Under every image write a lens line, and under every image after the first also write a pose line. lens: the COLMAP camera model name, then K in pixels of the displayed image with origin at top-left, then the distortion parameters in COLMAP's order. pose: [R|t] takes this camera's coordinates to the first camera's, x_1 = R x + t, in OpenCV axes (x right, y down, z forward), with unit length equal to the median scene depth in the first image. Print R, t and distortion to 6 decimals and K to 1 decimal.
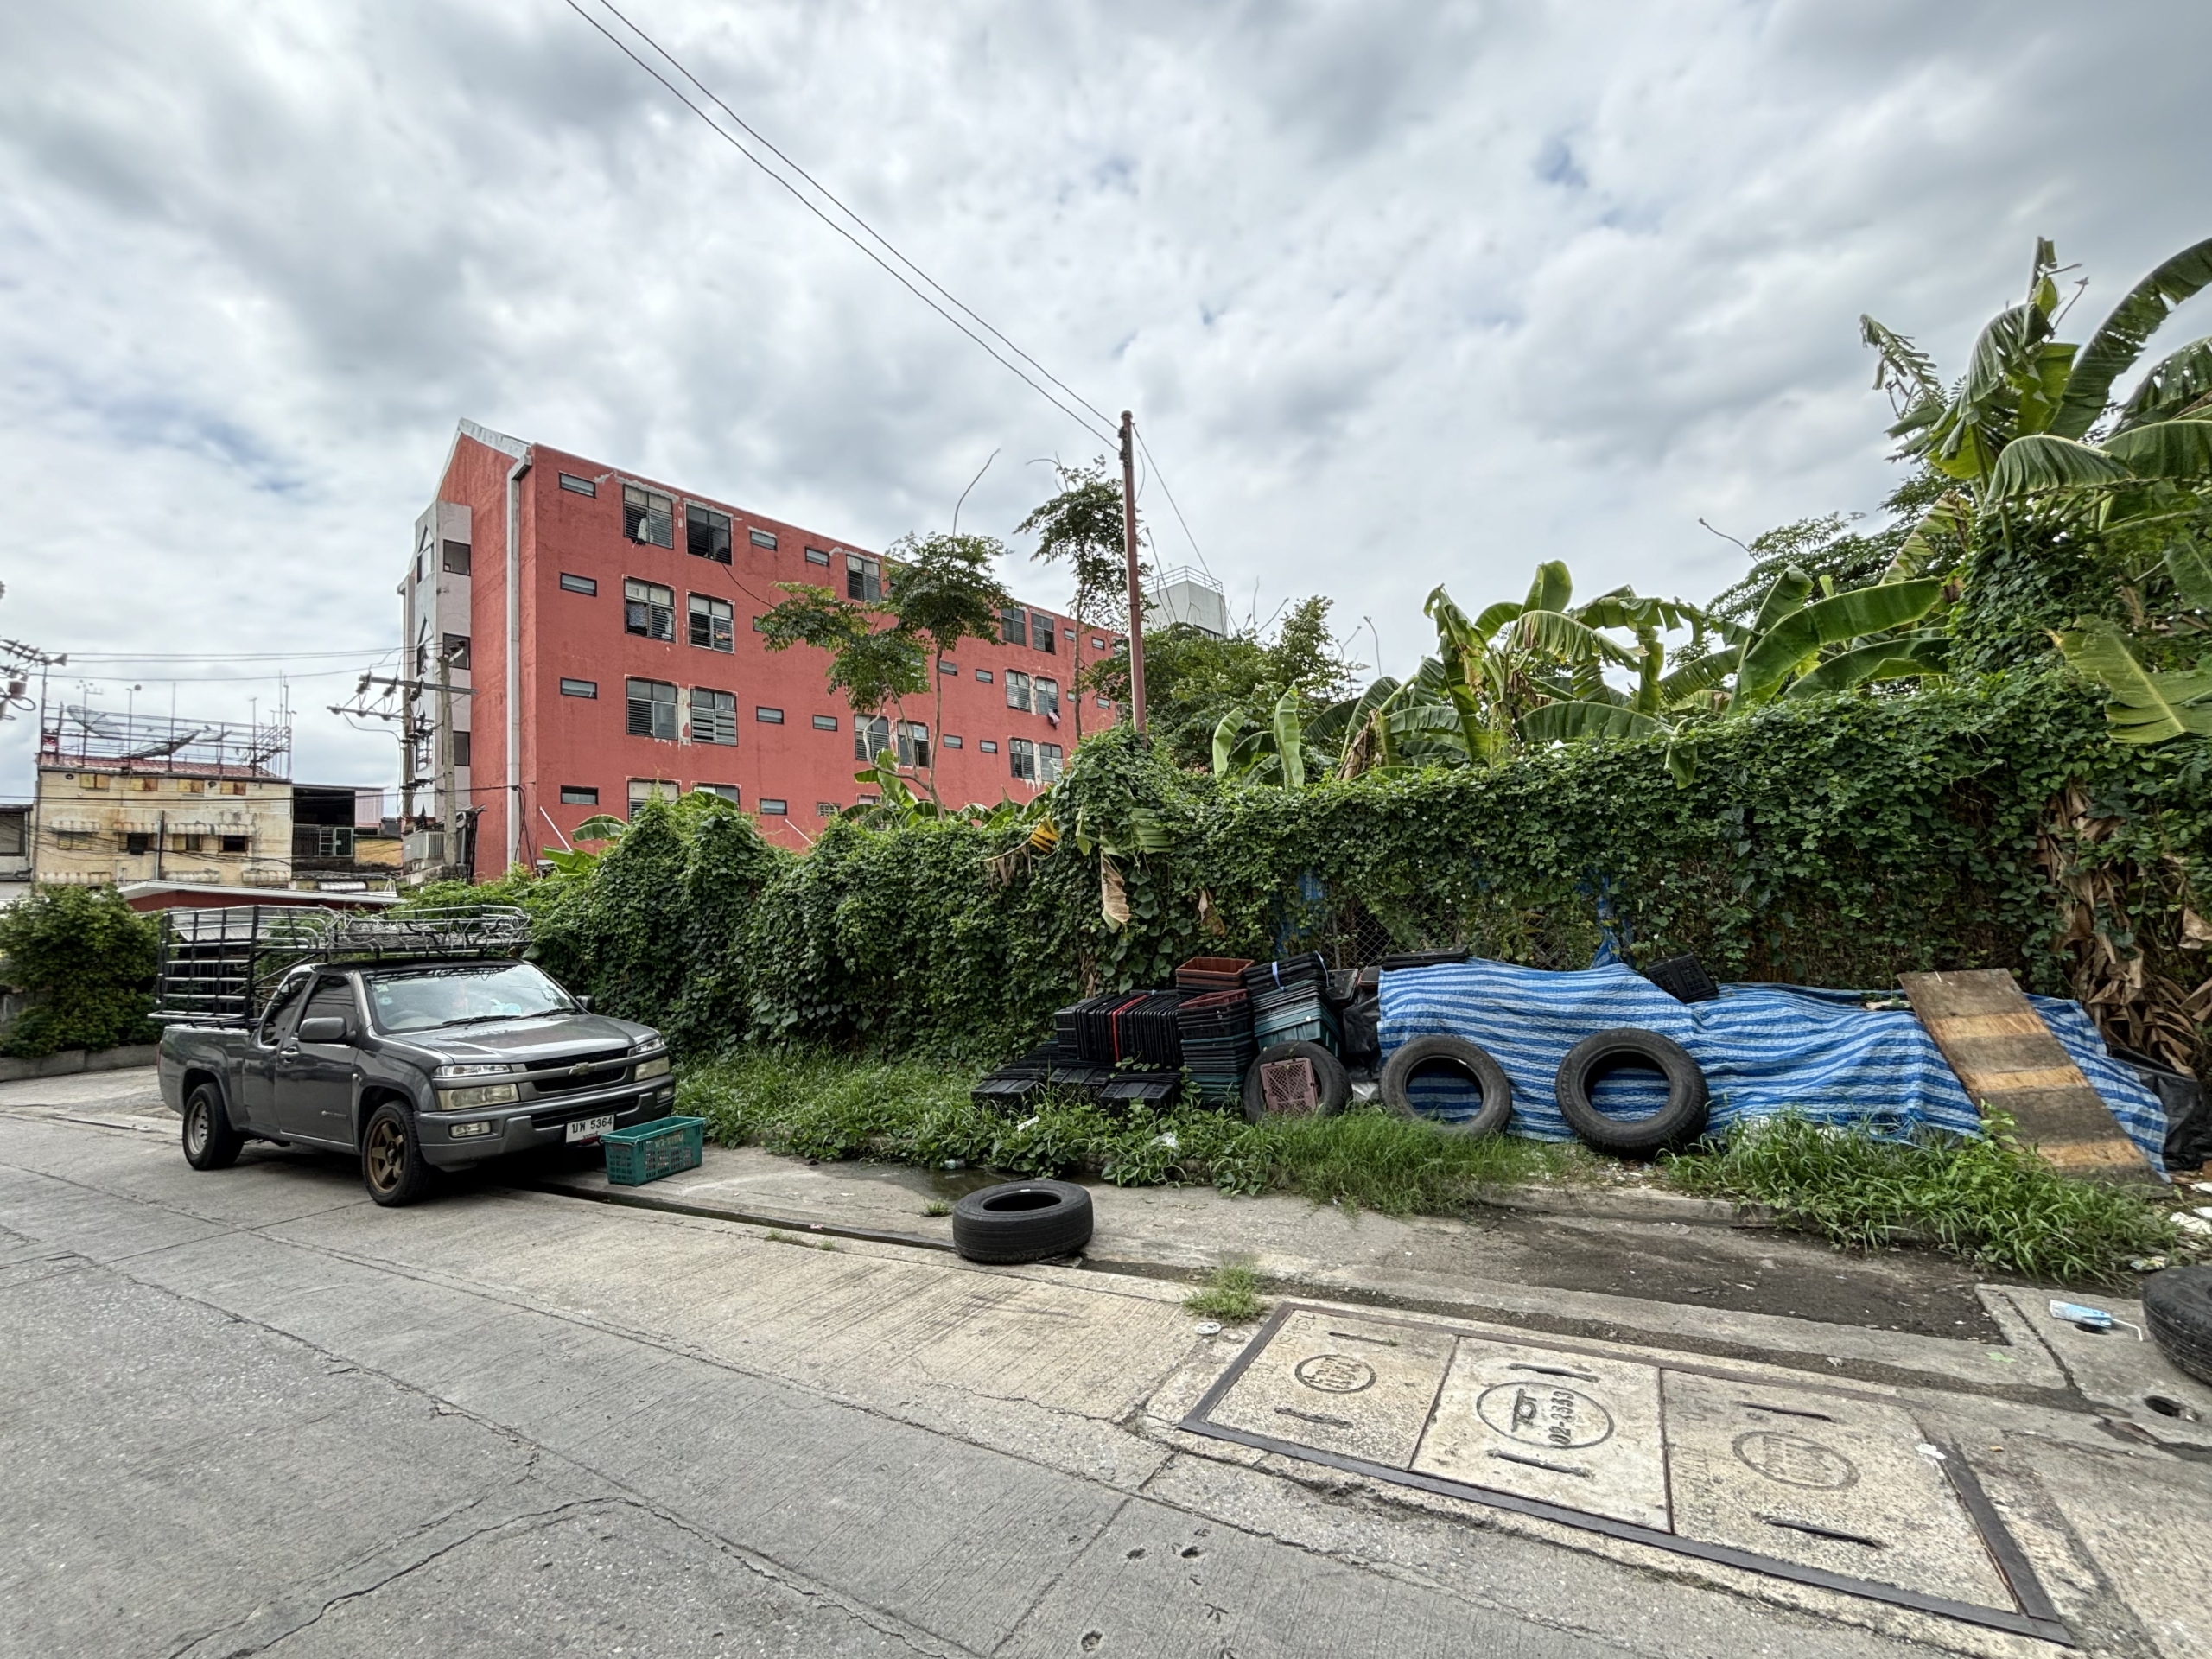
lens RADIAL K [[896.6, 0, 1105.8], [0, 896.6, 832.8], [0, 0, 1]] dist [0.003762, 0.000128]
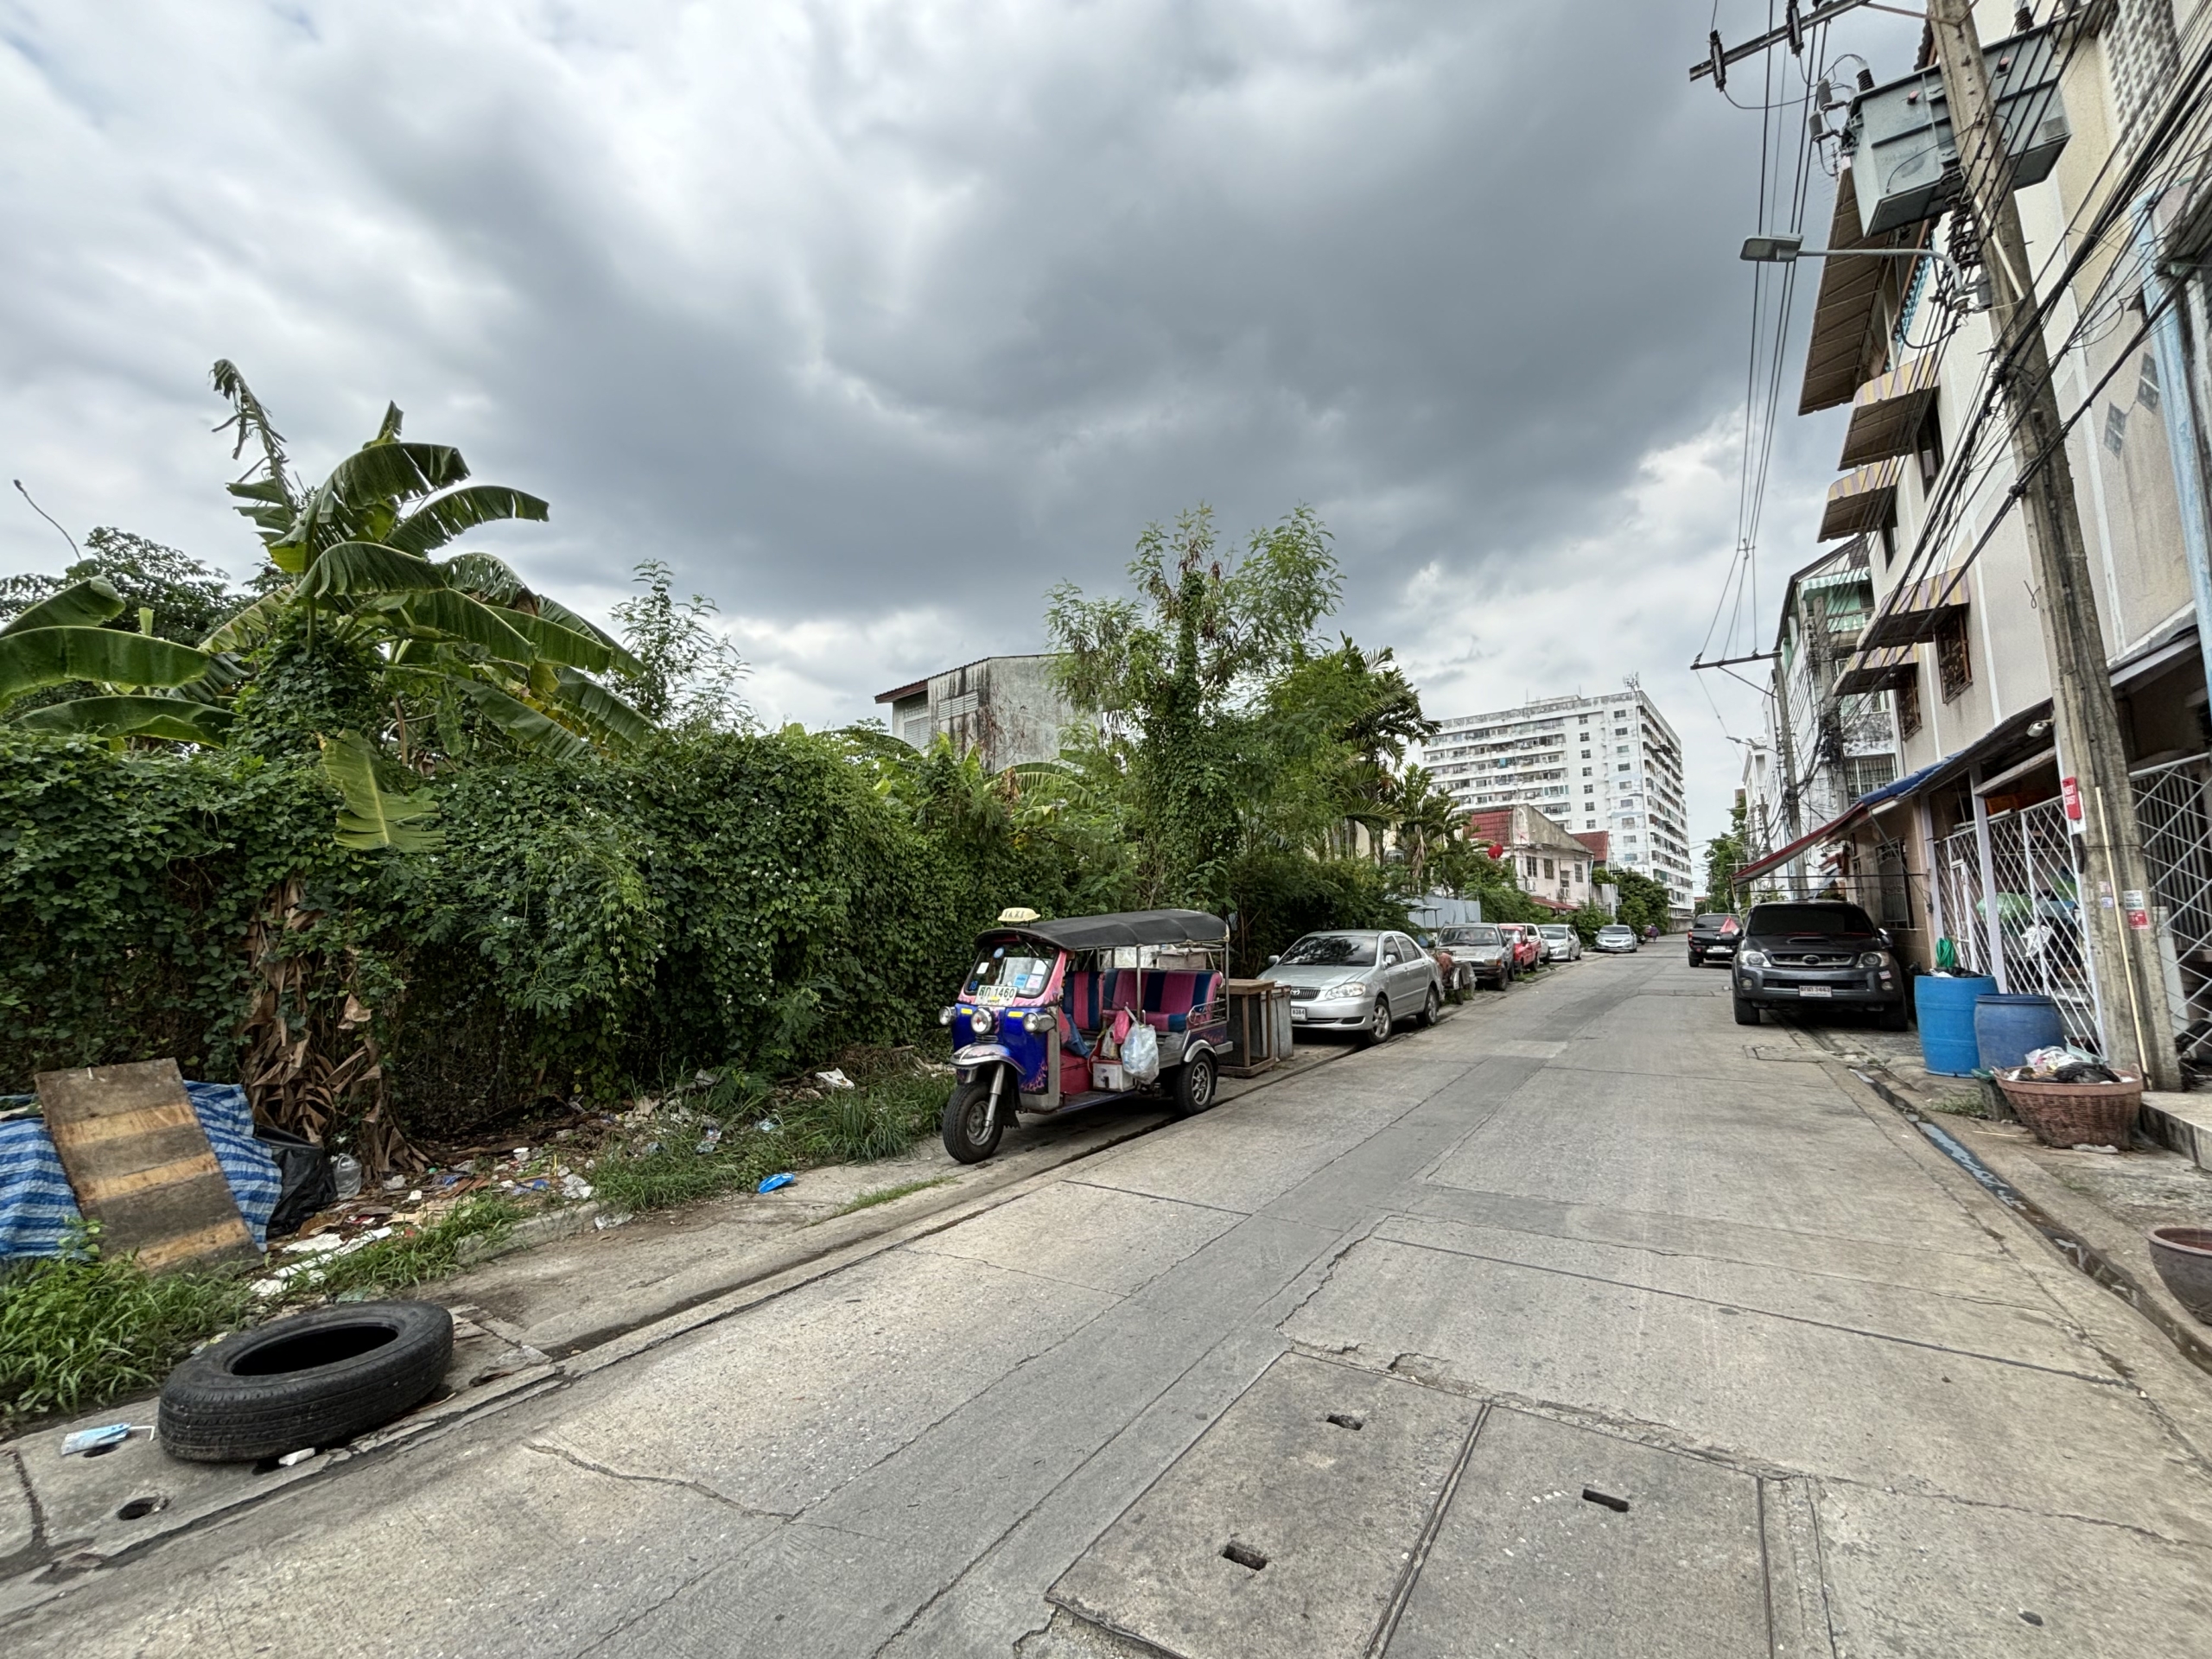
lens RADIAL K [[896.6, 0, 1105.3], [0, 896.6, 820.4], [0, 0, 1]] dist [0.003762, 0.000128]
pose [[0.069026, 0.188490, 0.979646, 0.051673], [-0.089644, 0.979188, -0.182086, -0.007121], [-0.993579, -0.075250, 0.084486, -0.030628]]
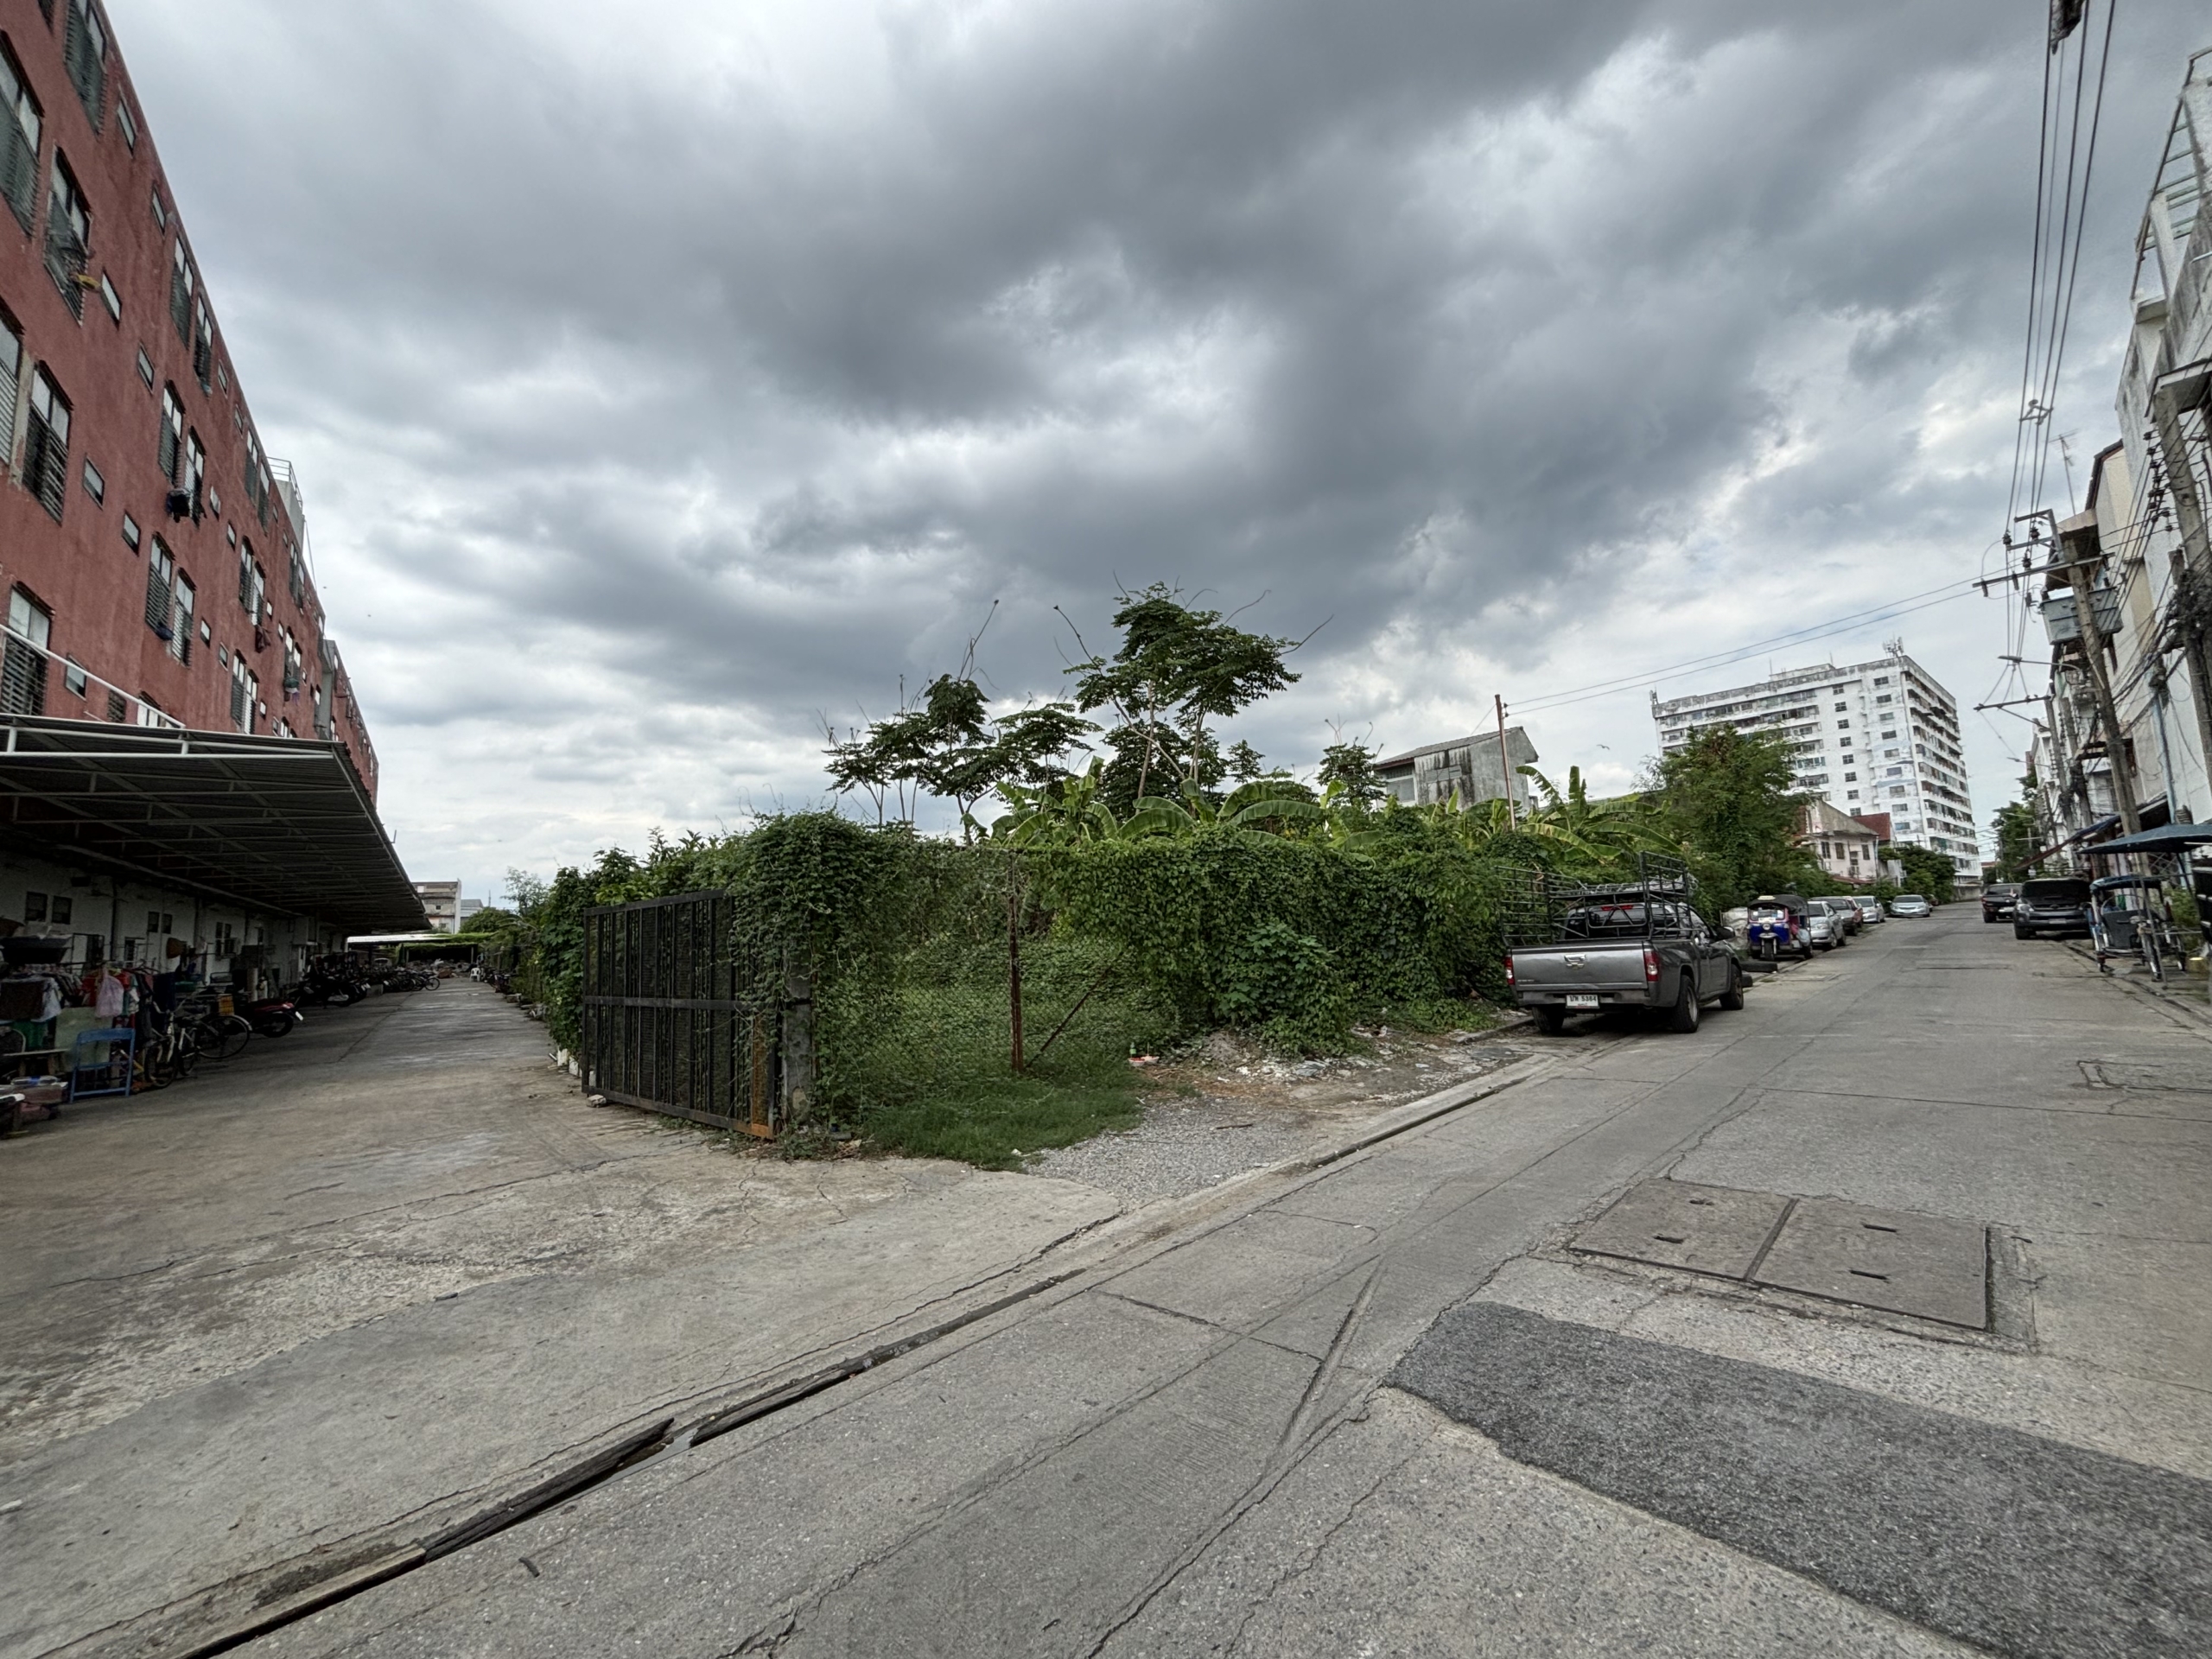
lens RADIAL K [[896.6, 0, 1103.5], [0, 896.6, 819.5], [0, 0, 1]] dist [0.003762, 0.000128]
pose [[0.262050, 0.174723, 0.949106, -2.572927], [-0.068082, 0.984371, -0.162417, 0.315378], [-0.962650, -0.022056, 0.269850, 1.445254]]
